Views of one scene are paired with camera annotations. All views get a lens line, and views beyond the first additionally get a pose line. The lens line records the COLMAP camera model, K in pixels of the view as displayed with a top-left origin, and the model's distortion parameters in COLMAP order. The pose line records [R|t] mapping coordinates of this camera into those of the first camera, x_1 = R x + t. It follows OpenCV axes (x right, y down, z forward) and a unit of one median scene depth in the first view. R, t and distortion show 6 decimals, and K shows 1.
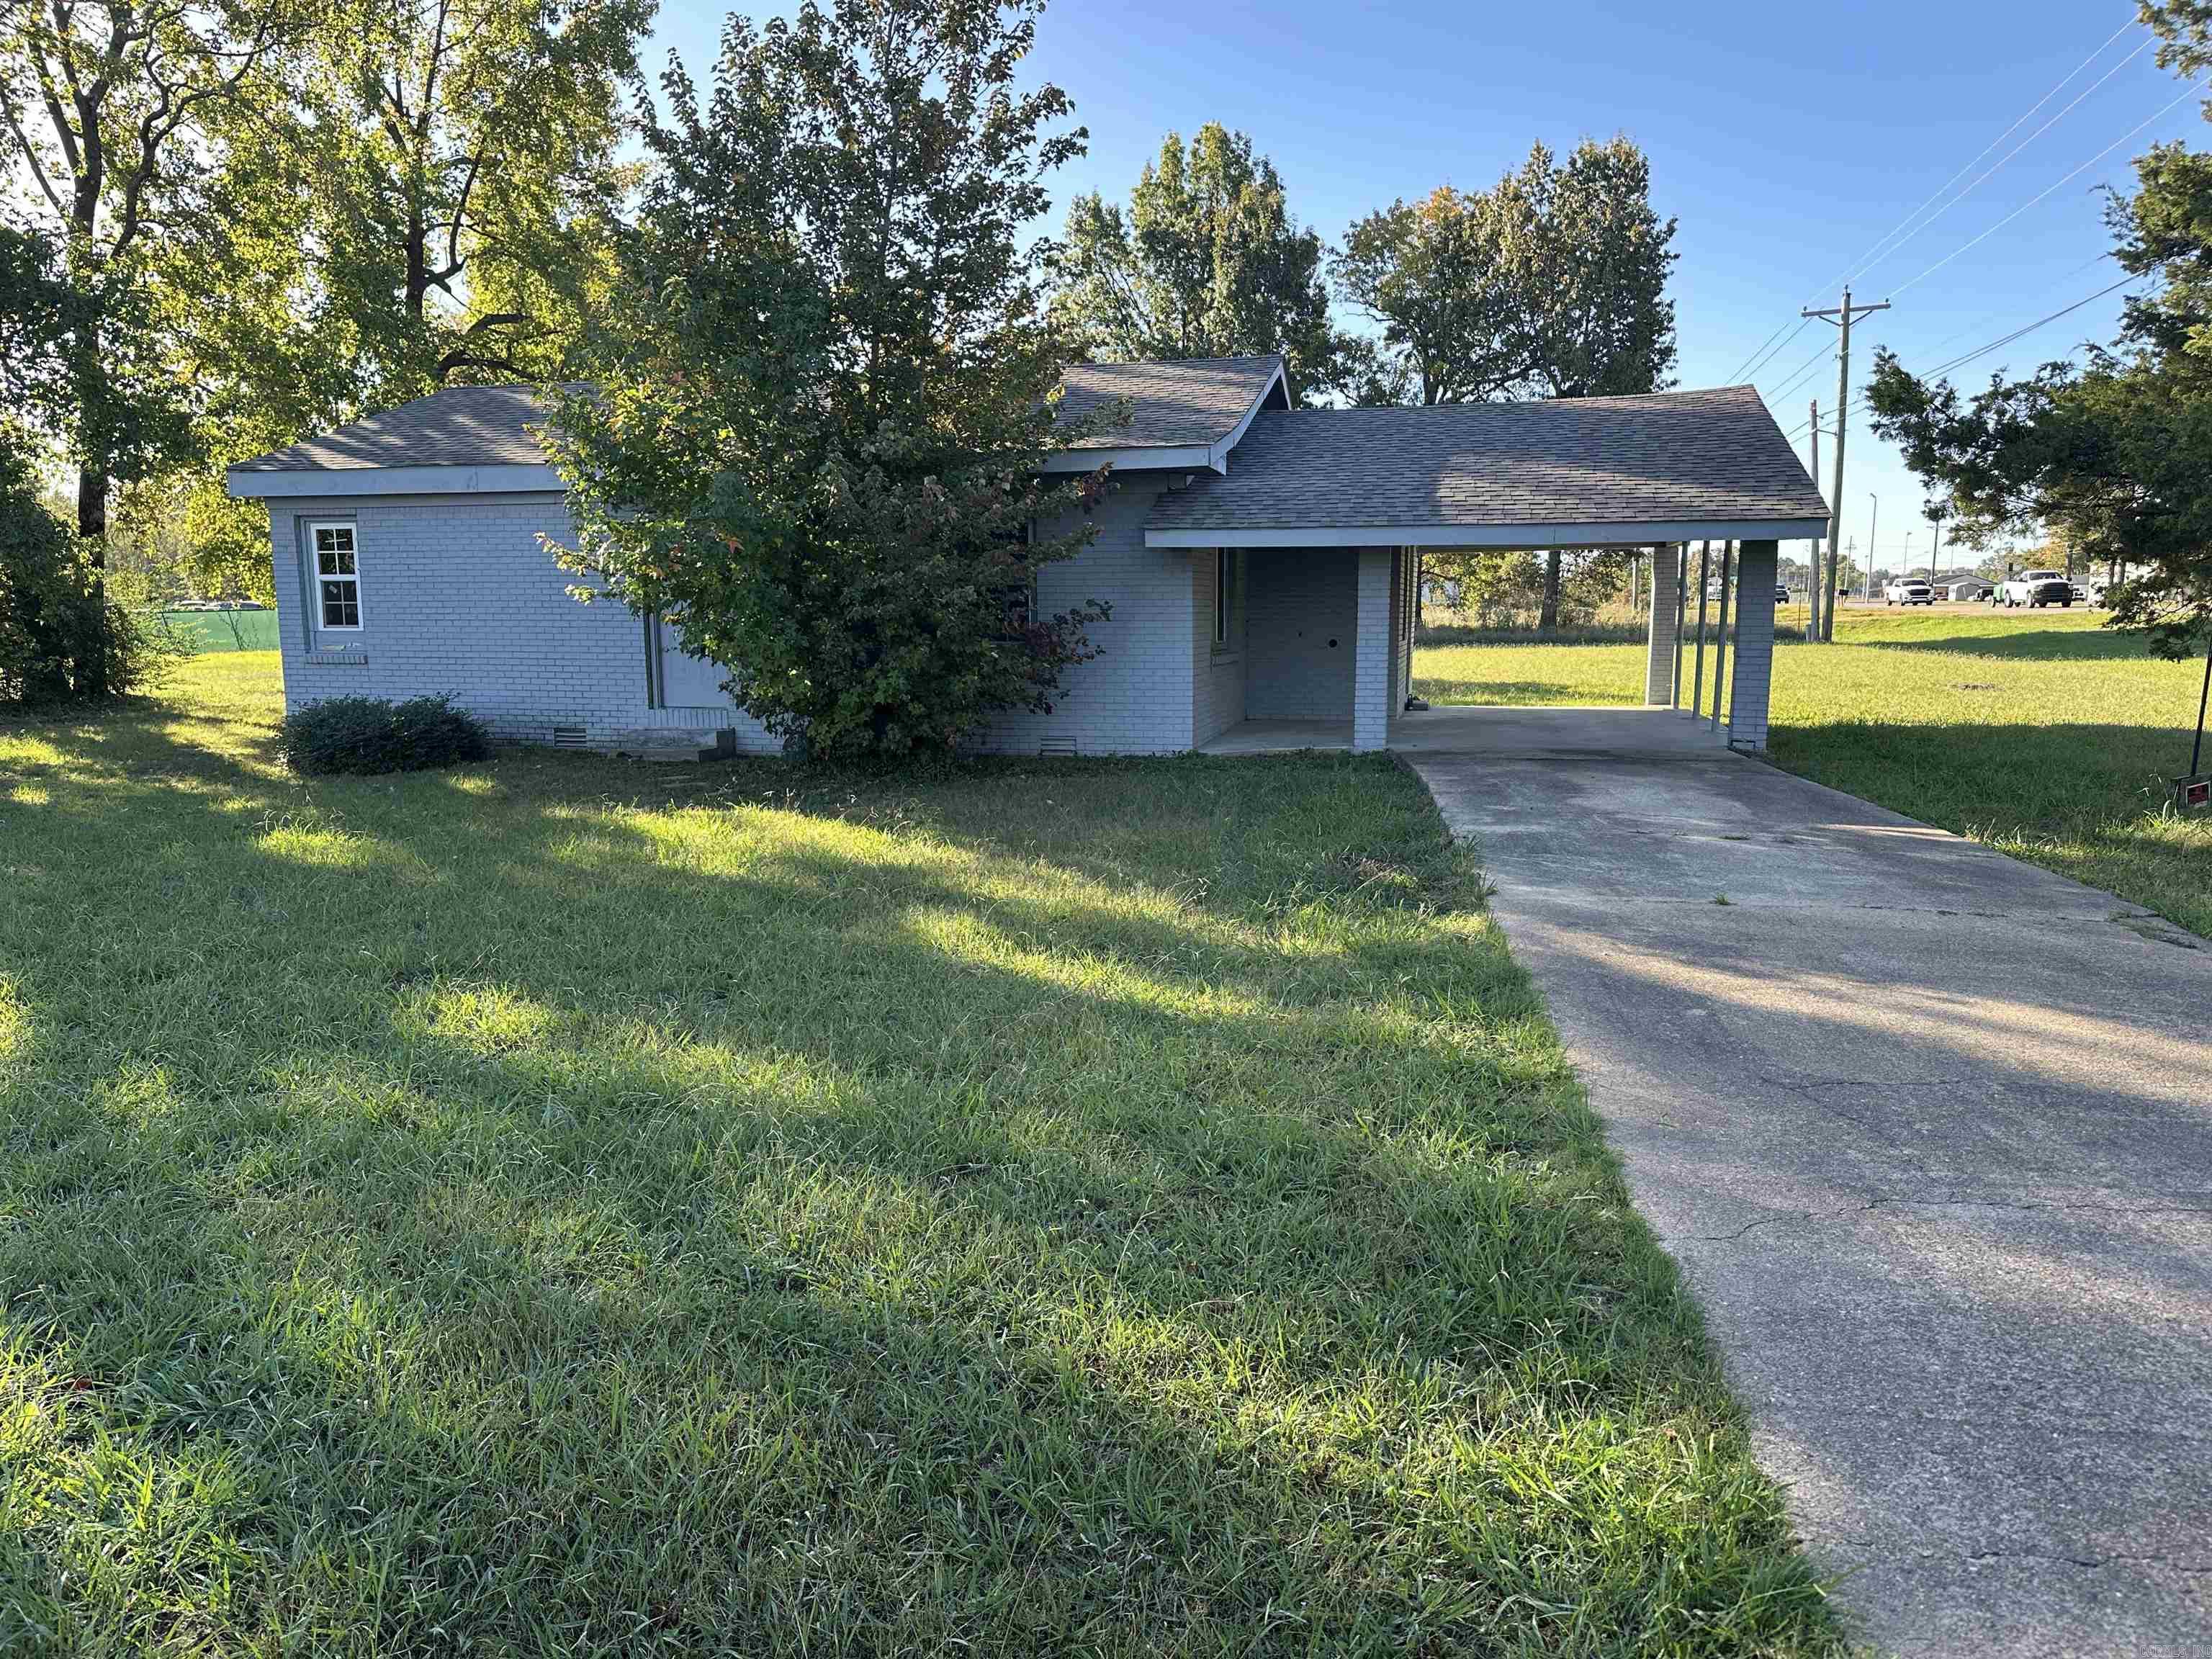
lens RADIAL K [[1583.6, 0, 1106.0], [0, 1583.6, 829.5], [0, 0, 1]] dist [-0.000681, -0.004419]
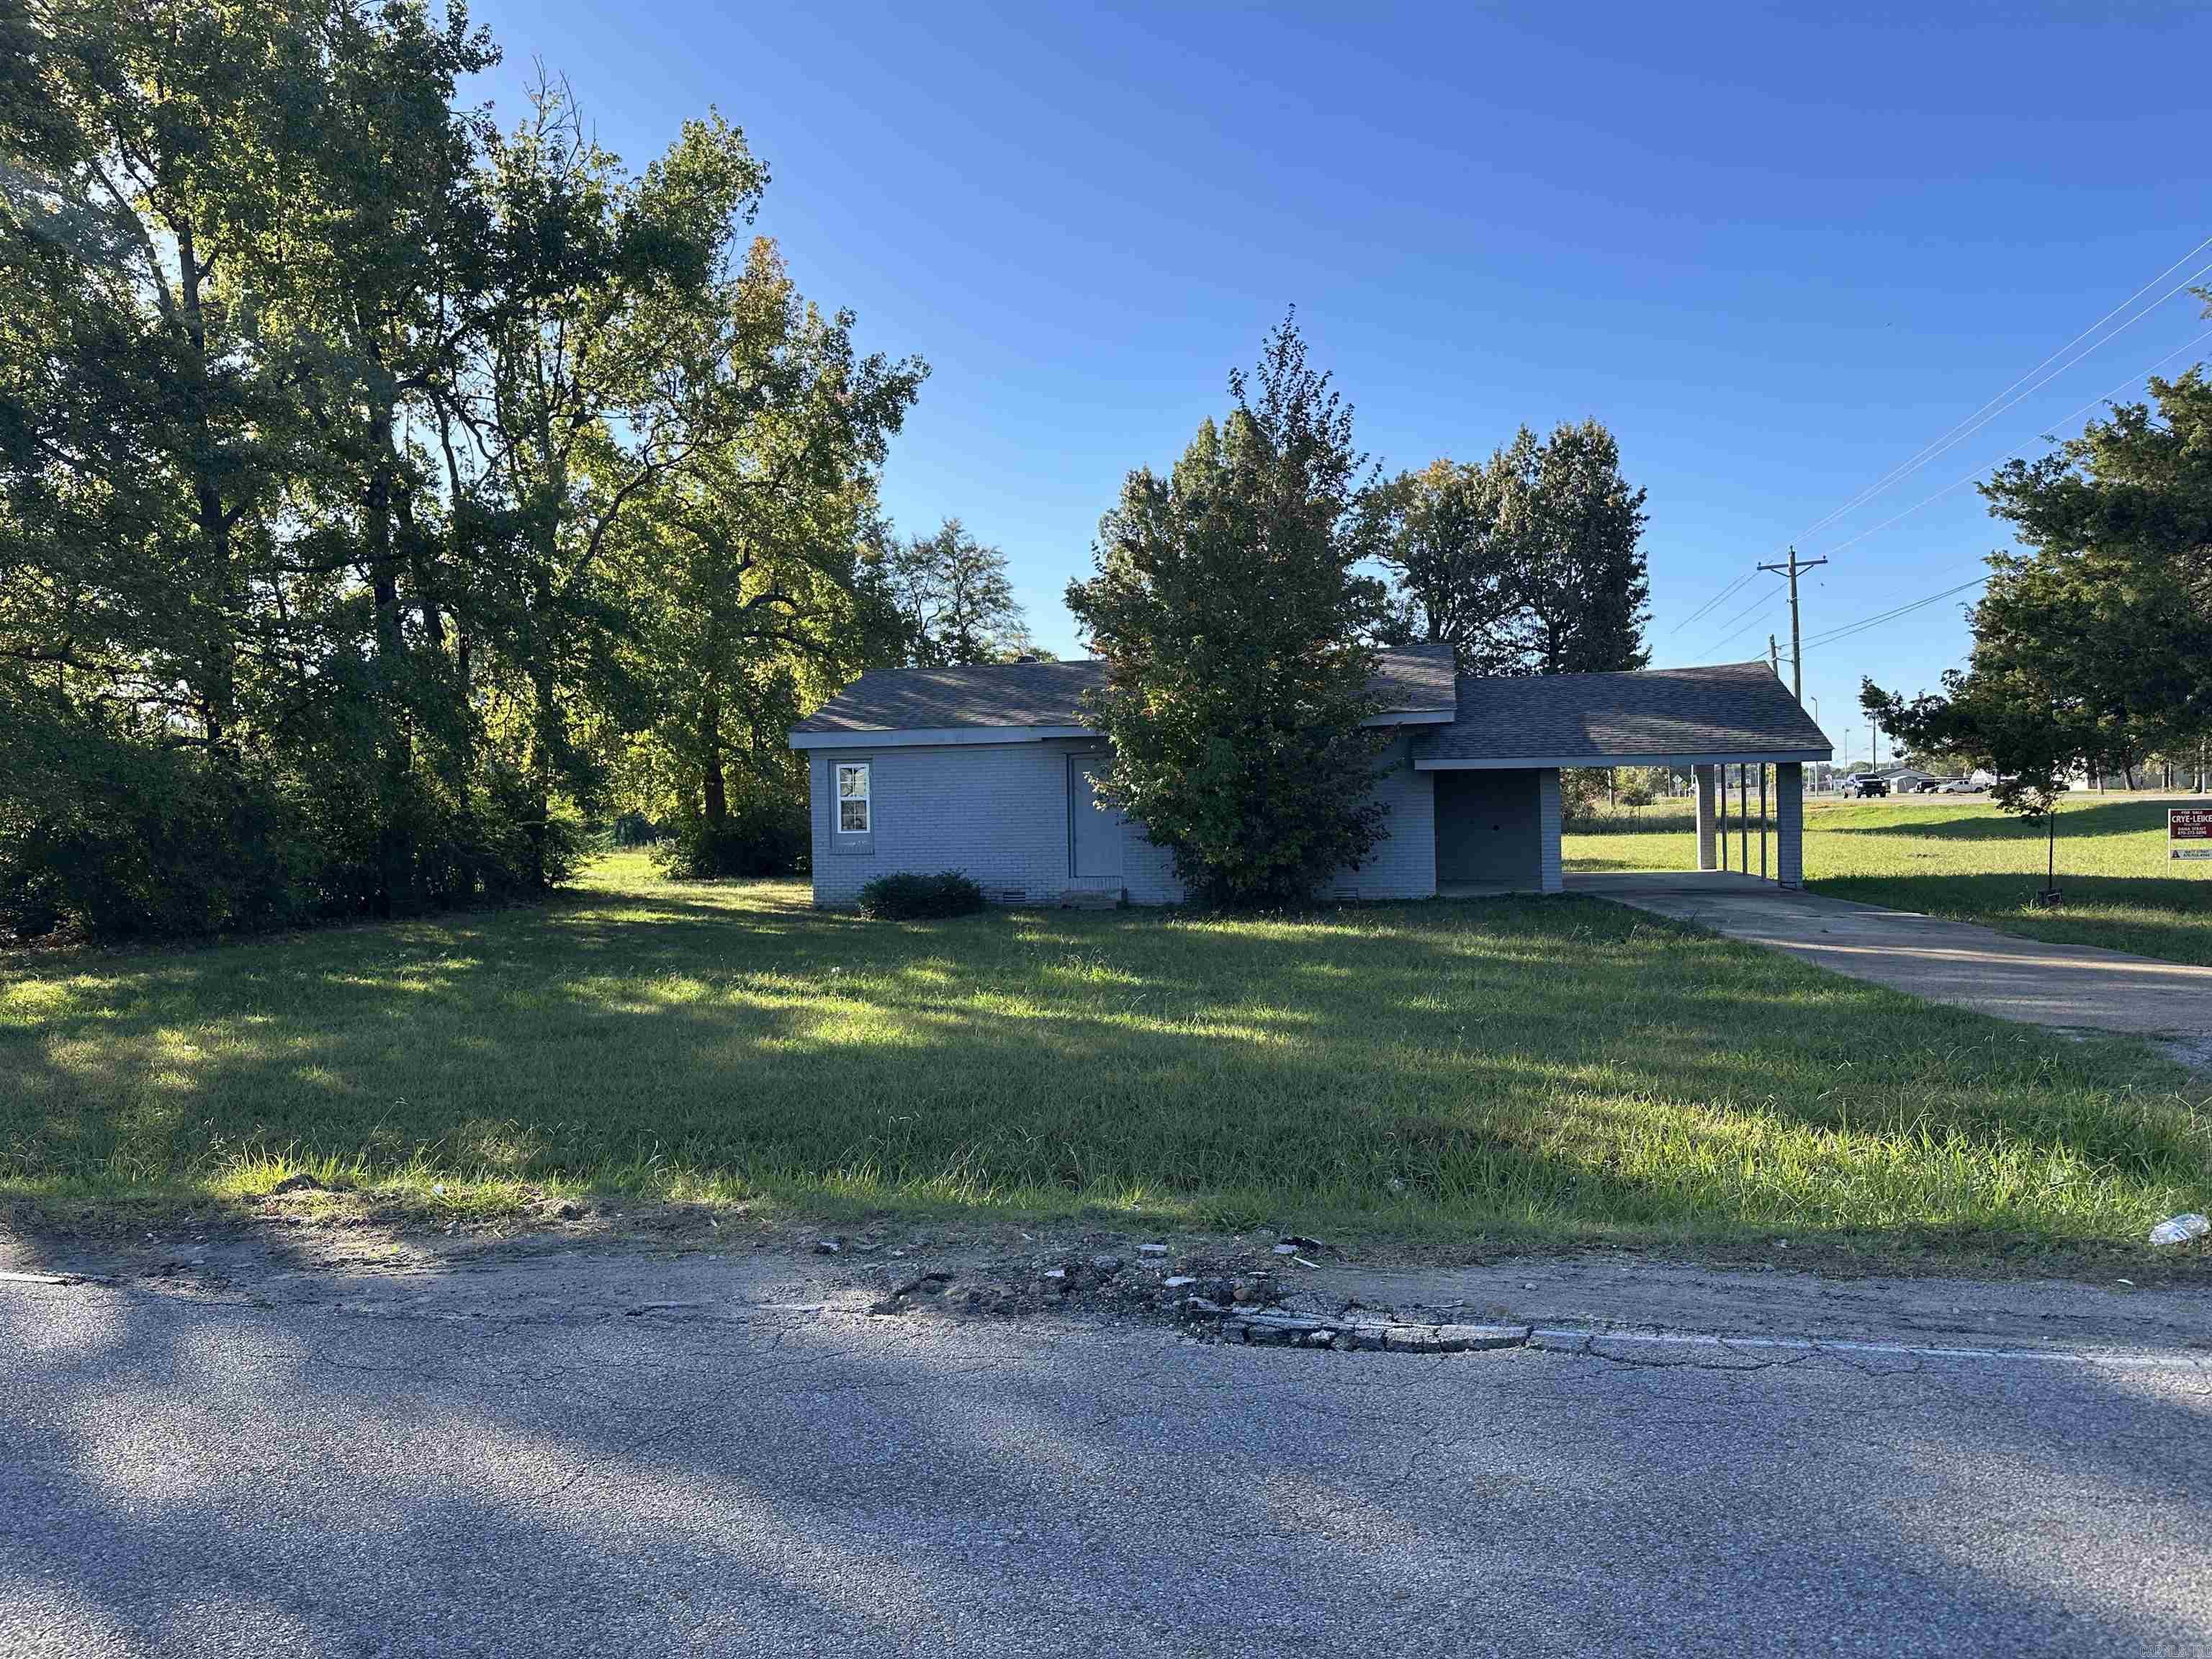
lens RADIAL K [[1536.4, 0, 1079.5], [0, 1536.4, 832.2], [0, 0, 1]] dist [0.016307, -0.000017]
pose [[0.999864, -0.016469, 0.000905, -0.099234], [0.016451, 0.991816, -0.126615, 0.025233], [0.001187, 0.126612, 0.991952, -0.179097]]
